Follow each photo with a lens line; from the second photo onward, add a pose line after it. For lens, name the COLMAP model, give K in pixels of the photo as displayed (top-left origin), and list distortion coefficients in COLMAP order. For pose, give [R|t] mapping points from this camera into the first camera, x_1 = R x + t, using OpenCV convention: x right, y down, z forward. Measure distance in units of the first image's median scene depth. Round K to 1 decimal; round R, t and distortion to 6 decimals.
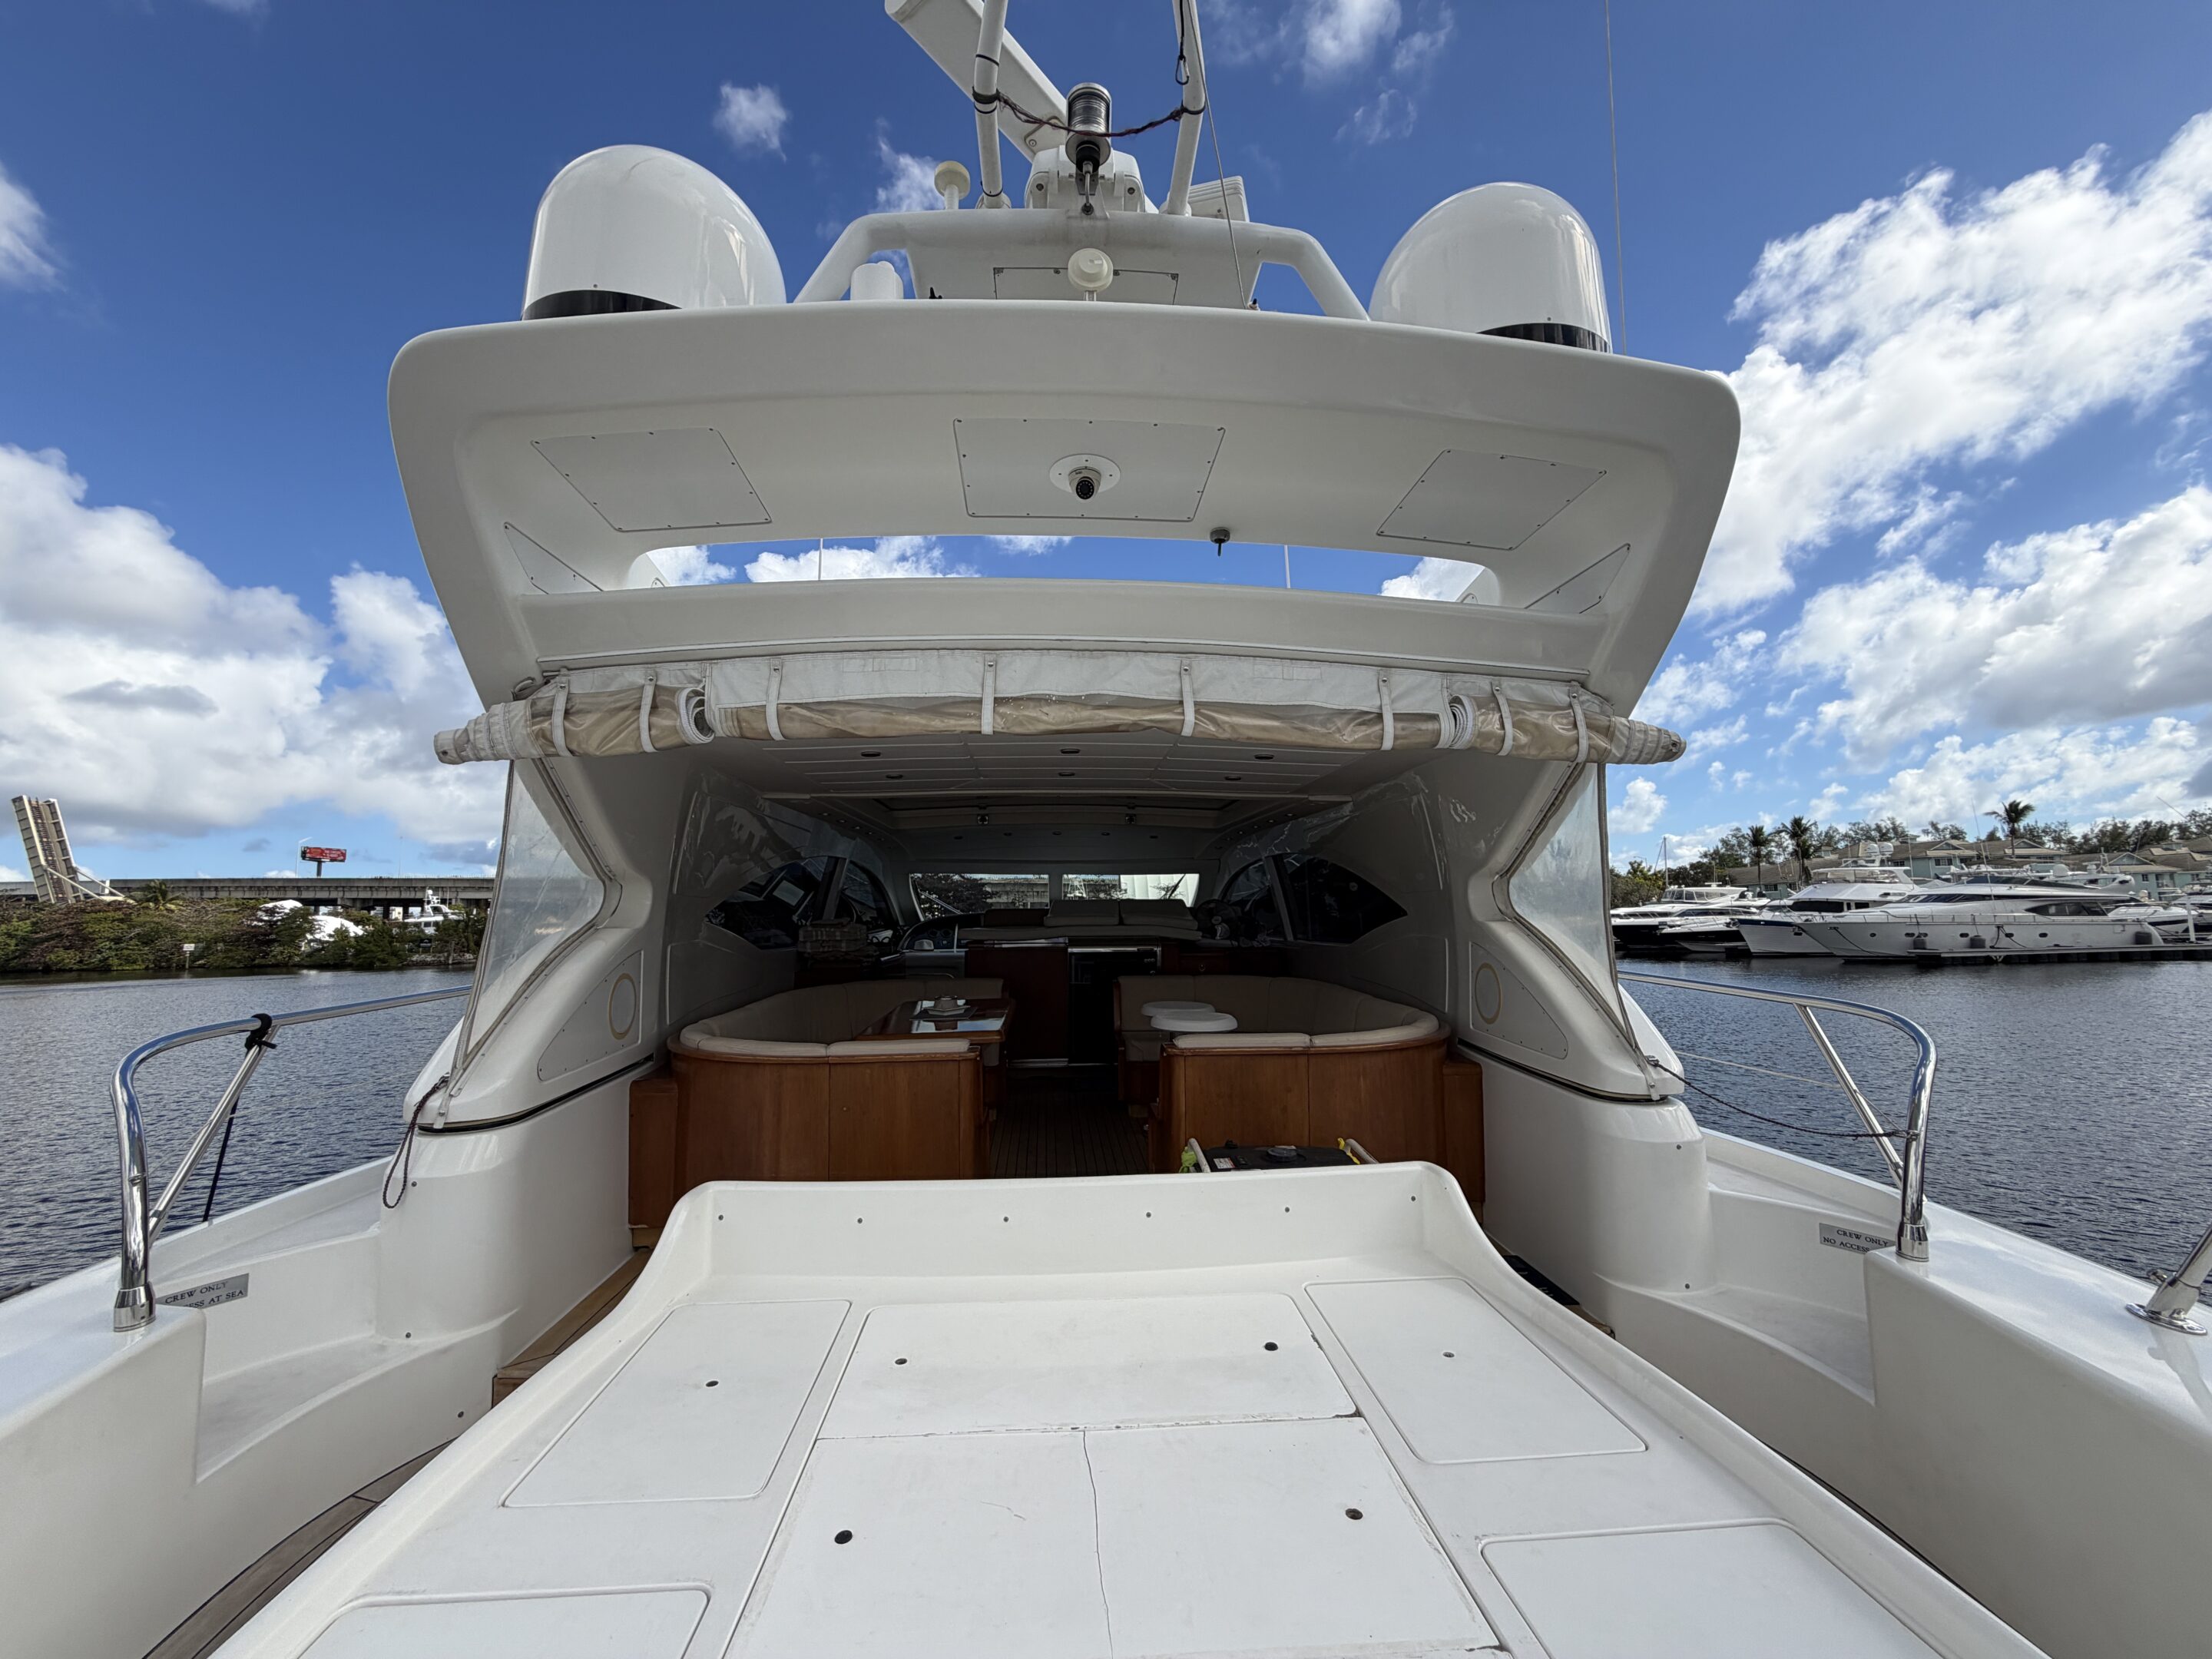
lens RADIAL K [[879.8, 0, 1098.3], [0, 879.8, 814.2], [0, 0, 1]] dist [-0.001672, 0.000102]
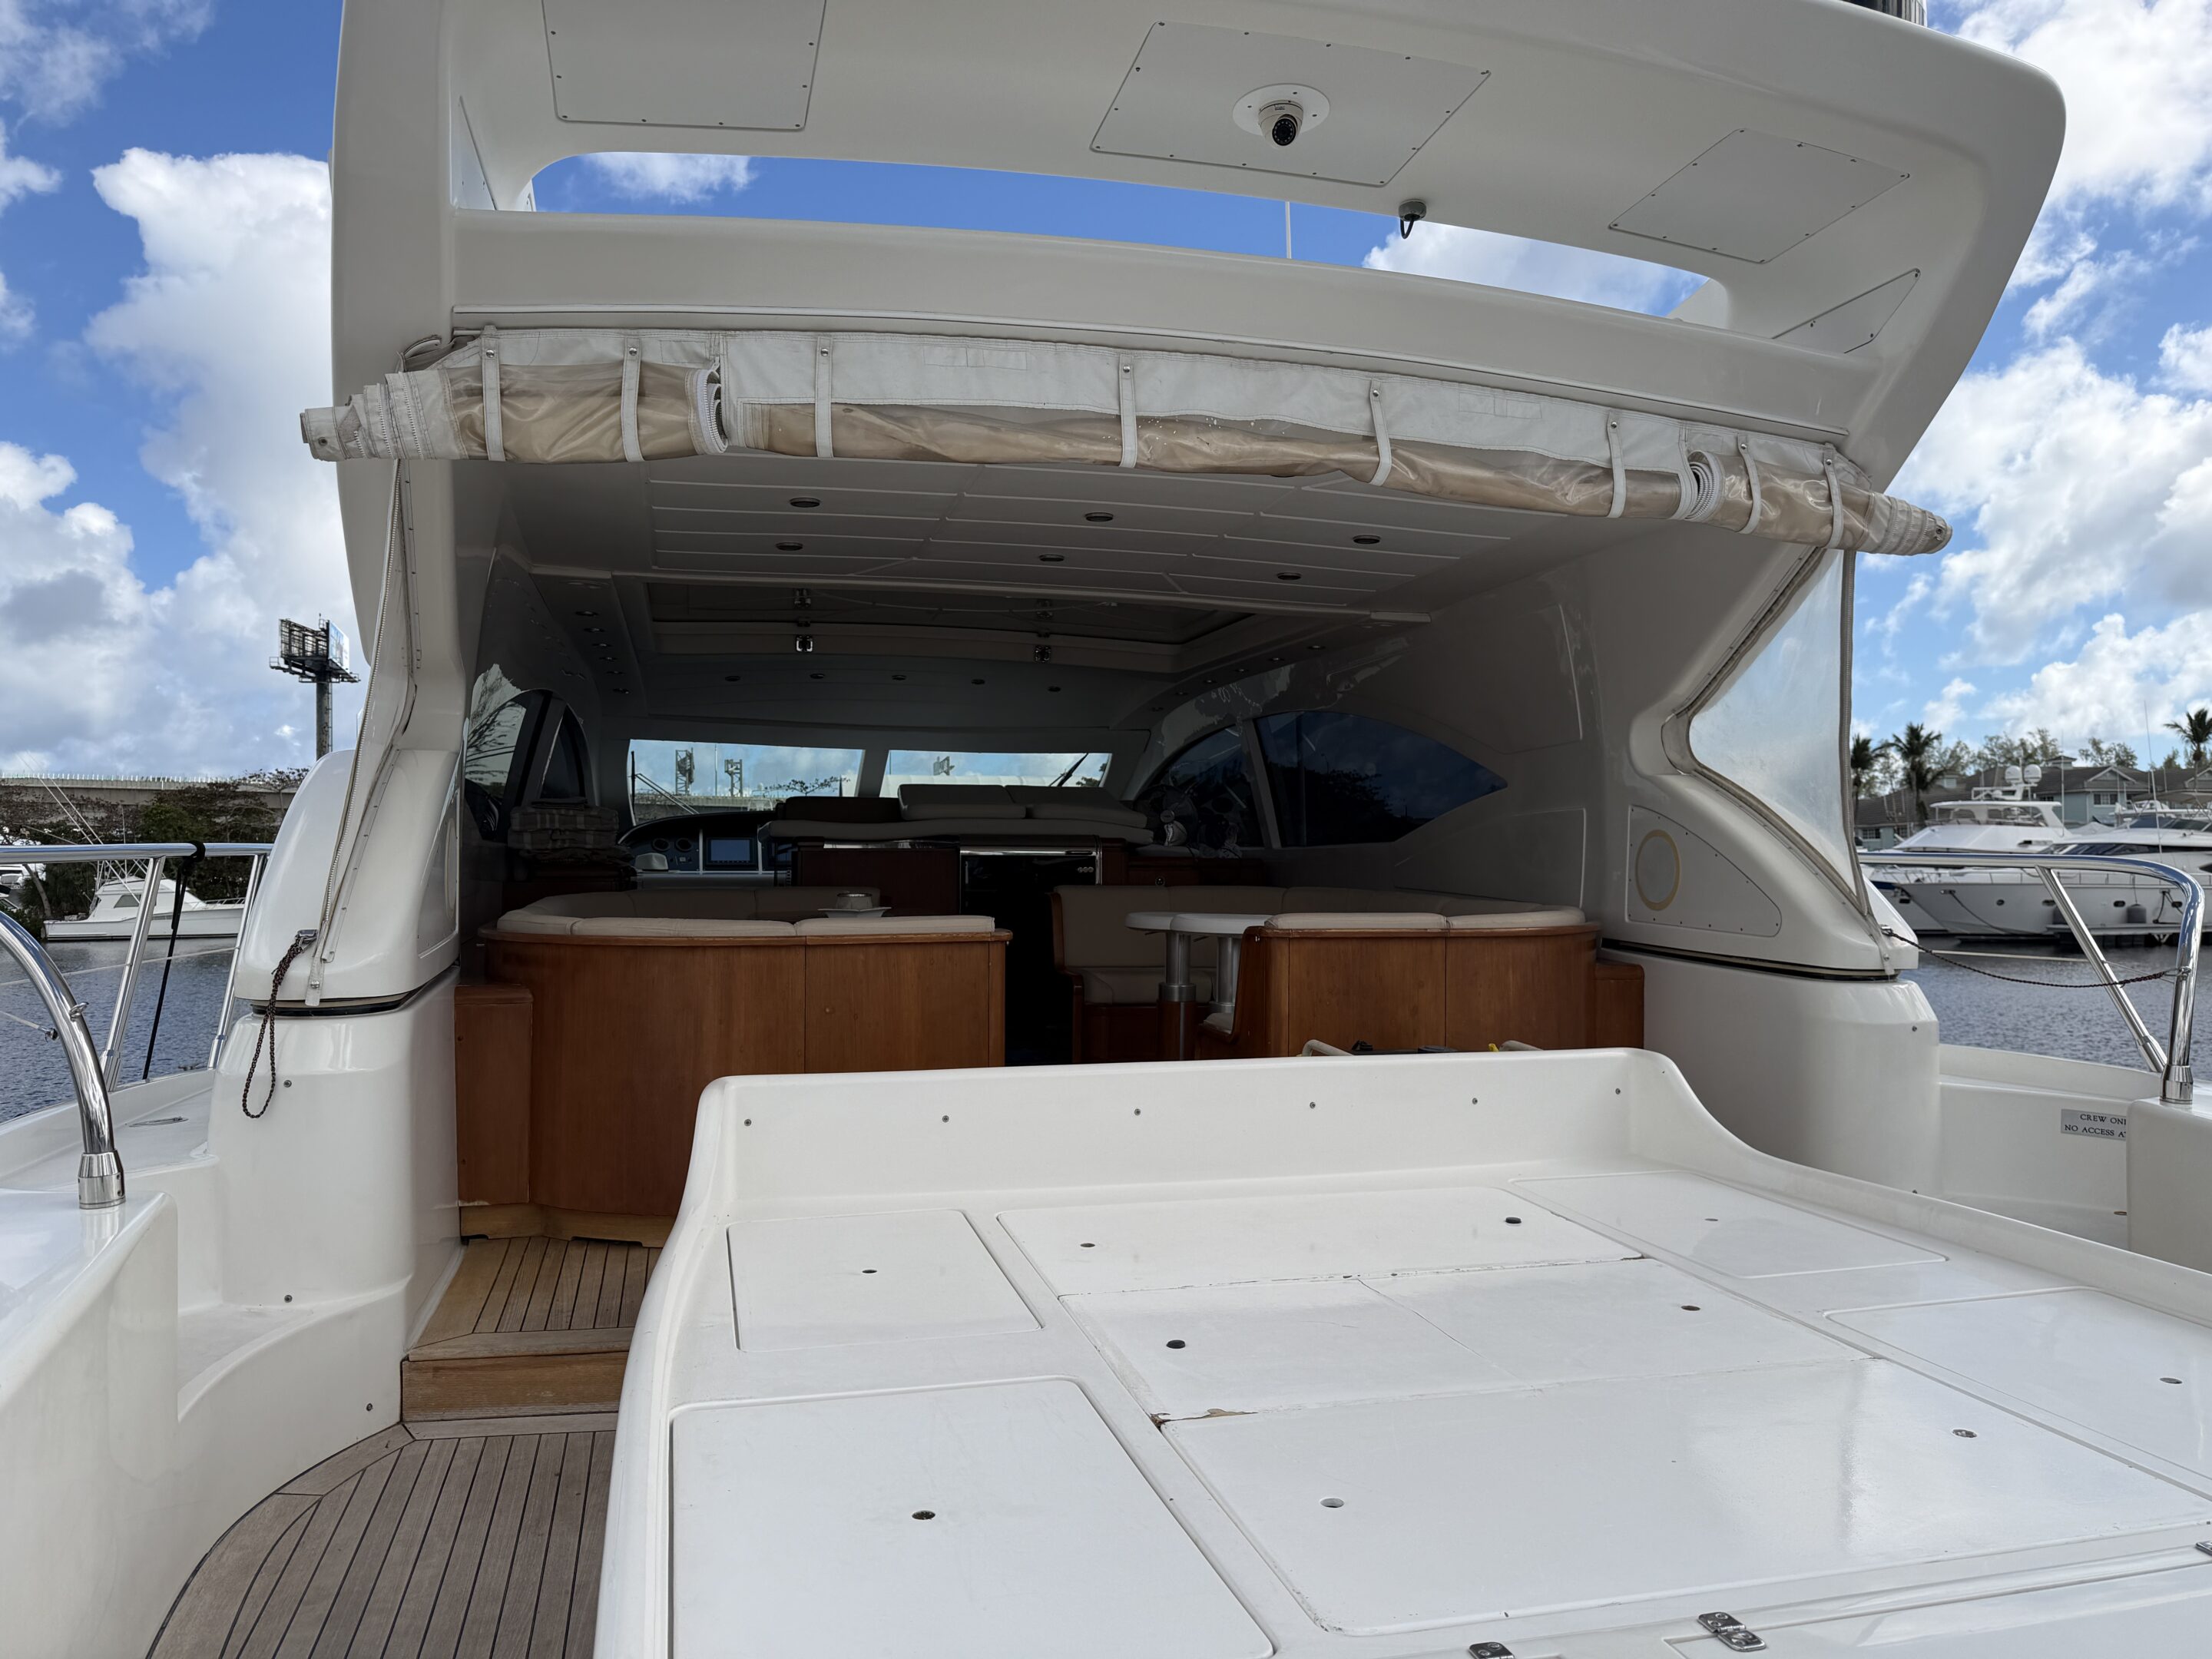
lens RADIAL K [[1566.4, 0, 1075.3], [0, 1566.4, 816.1], [0, 0, 1]] dist [0.063416, -0.081479]
pose [[0.980613, 0.016440, 0.195265, -0.391541], [-0.030627, 0.997087, 0.069855, 0.102965], [-0.193548, -0.074481, 0.978260, -0.272154]]
